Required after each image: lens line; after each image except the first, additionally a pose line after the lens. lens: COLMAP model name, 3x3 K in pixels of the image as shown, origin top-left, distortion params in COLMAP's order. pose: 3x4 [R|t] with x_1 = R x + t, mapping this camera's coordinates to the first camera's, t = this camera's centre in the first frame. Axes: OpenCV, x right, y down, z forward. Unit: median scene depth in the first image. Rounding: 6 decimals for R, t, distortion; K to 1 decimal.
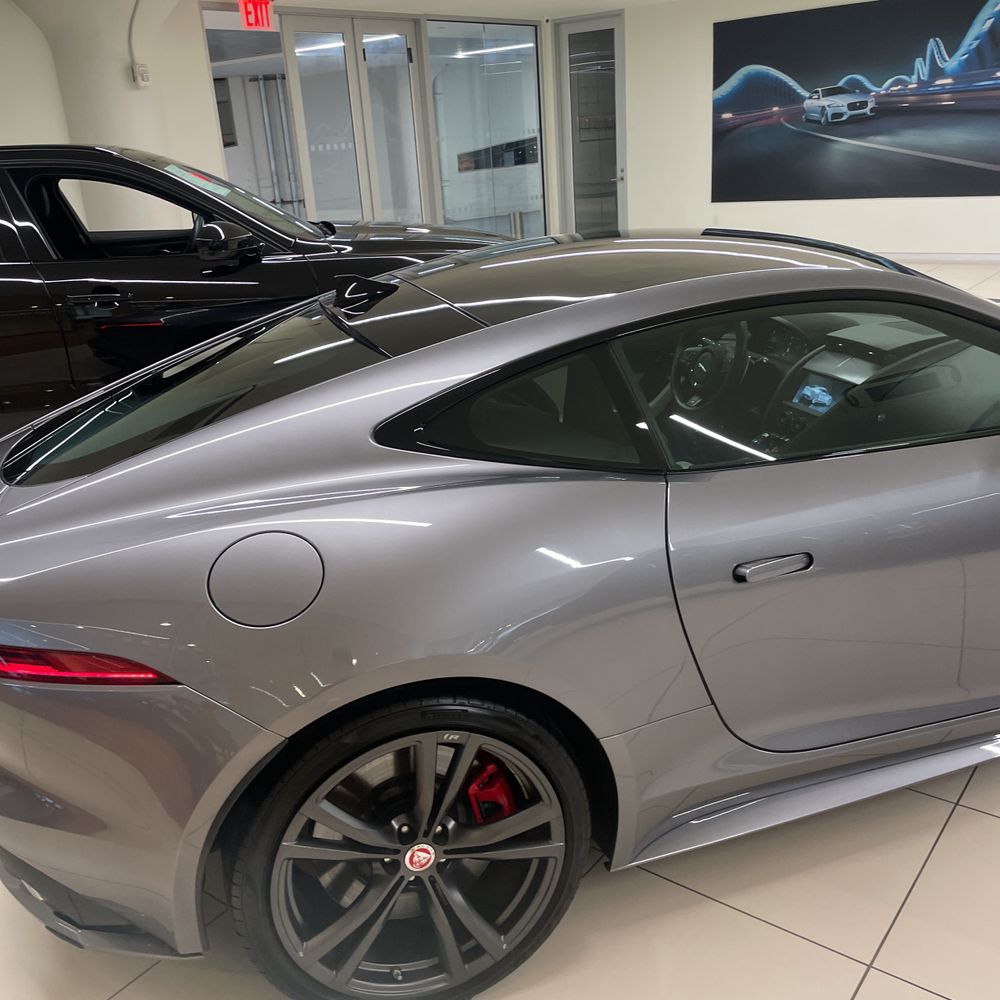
lens RADIAL K [[1012.8, 0, 500.0], [0, 1012.8, 500.0], [0, 0, 1]] dist [0.047919, -0.044206]
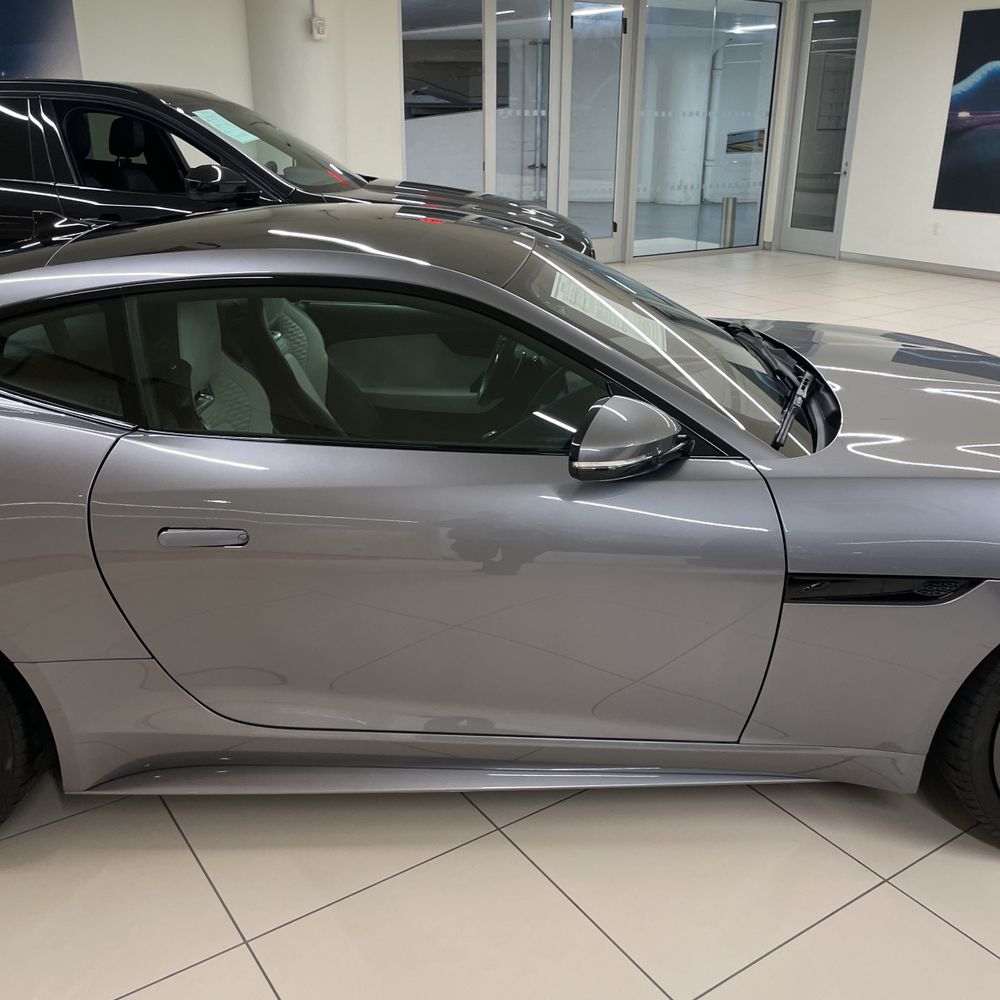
lens RADIAL K [[1019.8, 0, 506.3], [0, 1019.8, 489.8], [0, 0, 1]] dist [0.106607, -0.147194]
pose [[0.947335, 0.181774, -0.263657, 0.205881], [-0.178686, 0.983252, 0.035858, -0.017400], [0.265760, 0.013142, 0.963950, 0.020644]]
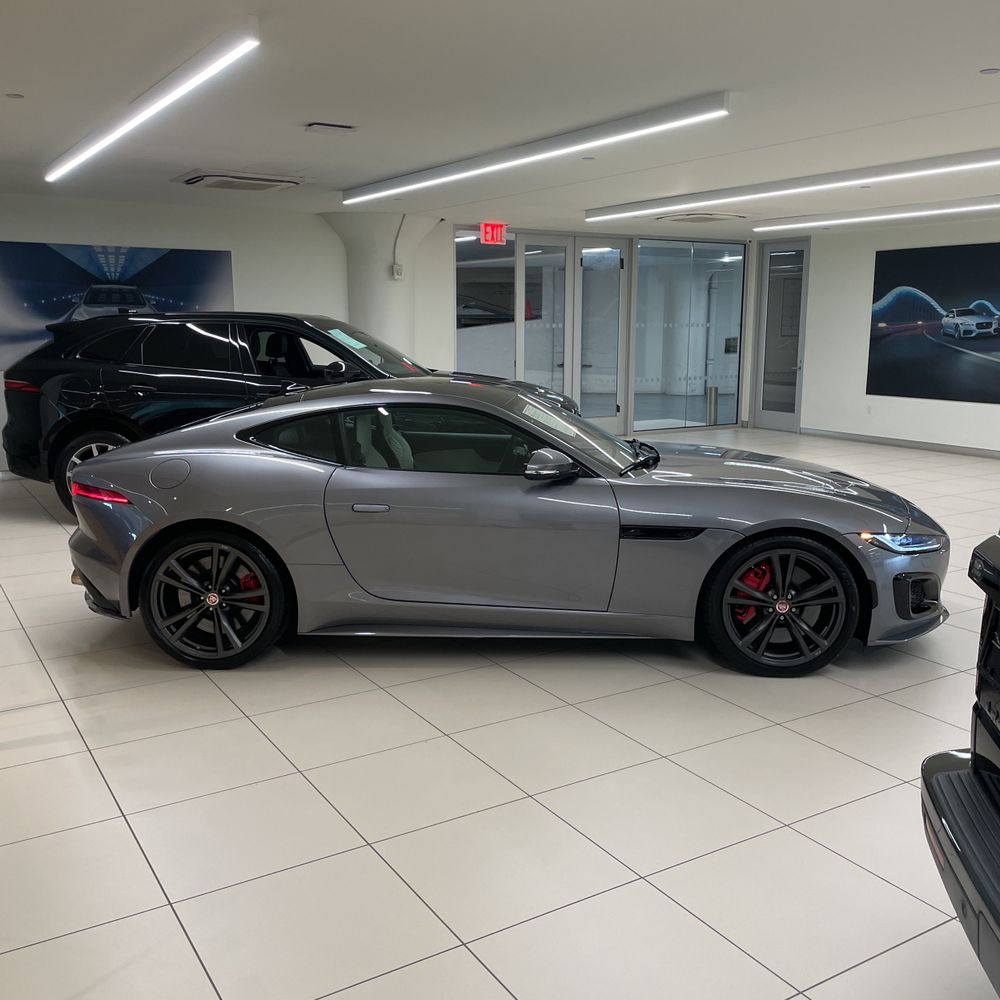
lens RADIAL K [[1009.9, 0, 510.3], [0, 1009.9, 486.4], [0, 0, 1]] dist [0.088986, -0.124323]
pose [[0.935041, 0.129459, -0.330058, 0.339747], [-0.184294, 0.972770, -0.140547, 0.072640], [0.302875, 0.192245, 0.933439, -0.284070]]
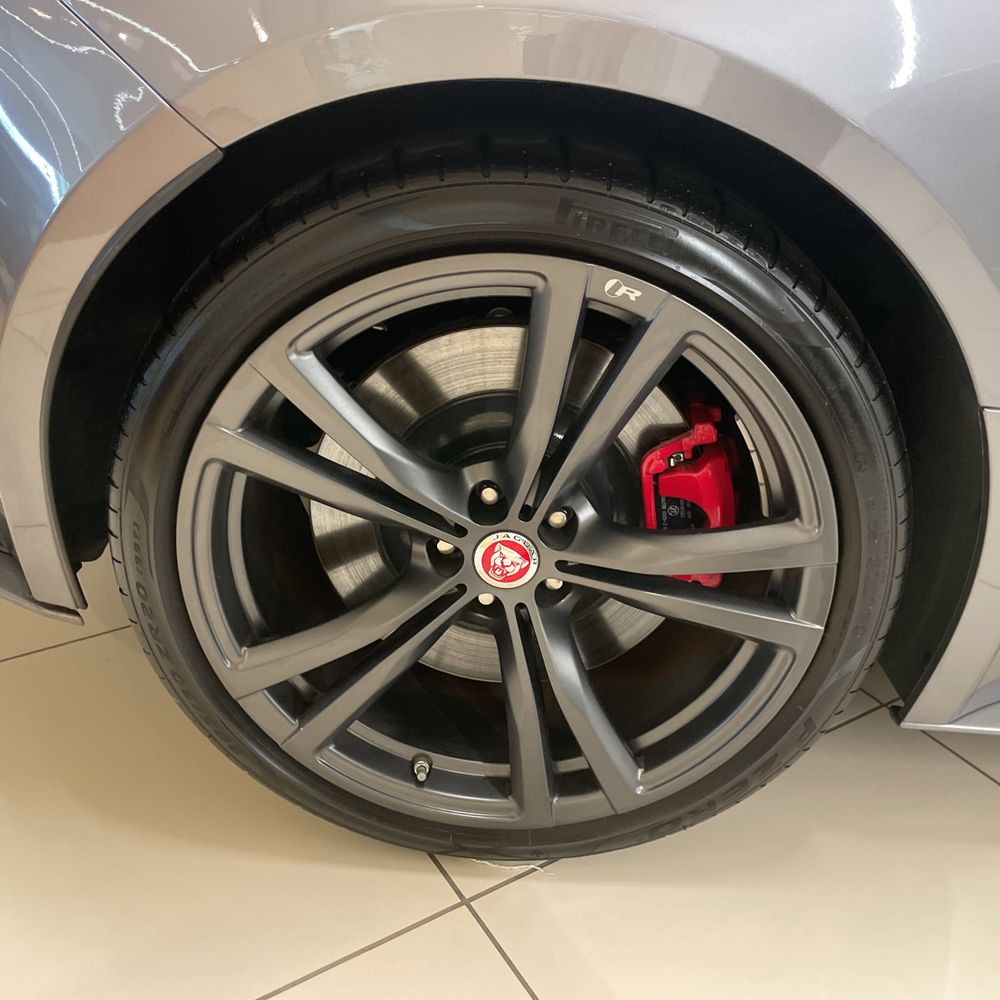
lens RADIAL K [[1019.8, 0, 506.3], [0, 1019.8, 489.8], [0, 0, 1]] dist [0.106607, -0.147194]
pose [[0.932716, 0.259533, -0.250366, 0.007816], [-0.218962, 0.959241, 0.178640, 0.057305], [0.286524, -0.111800, 0.951527, 0.134550]]
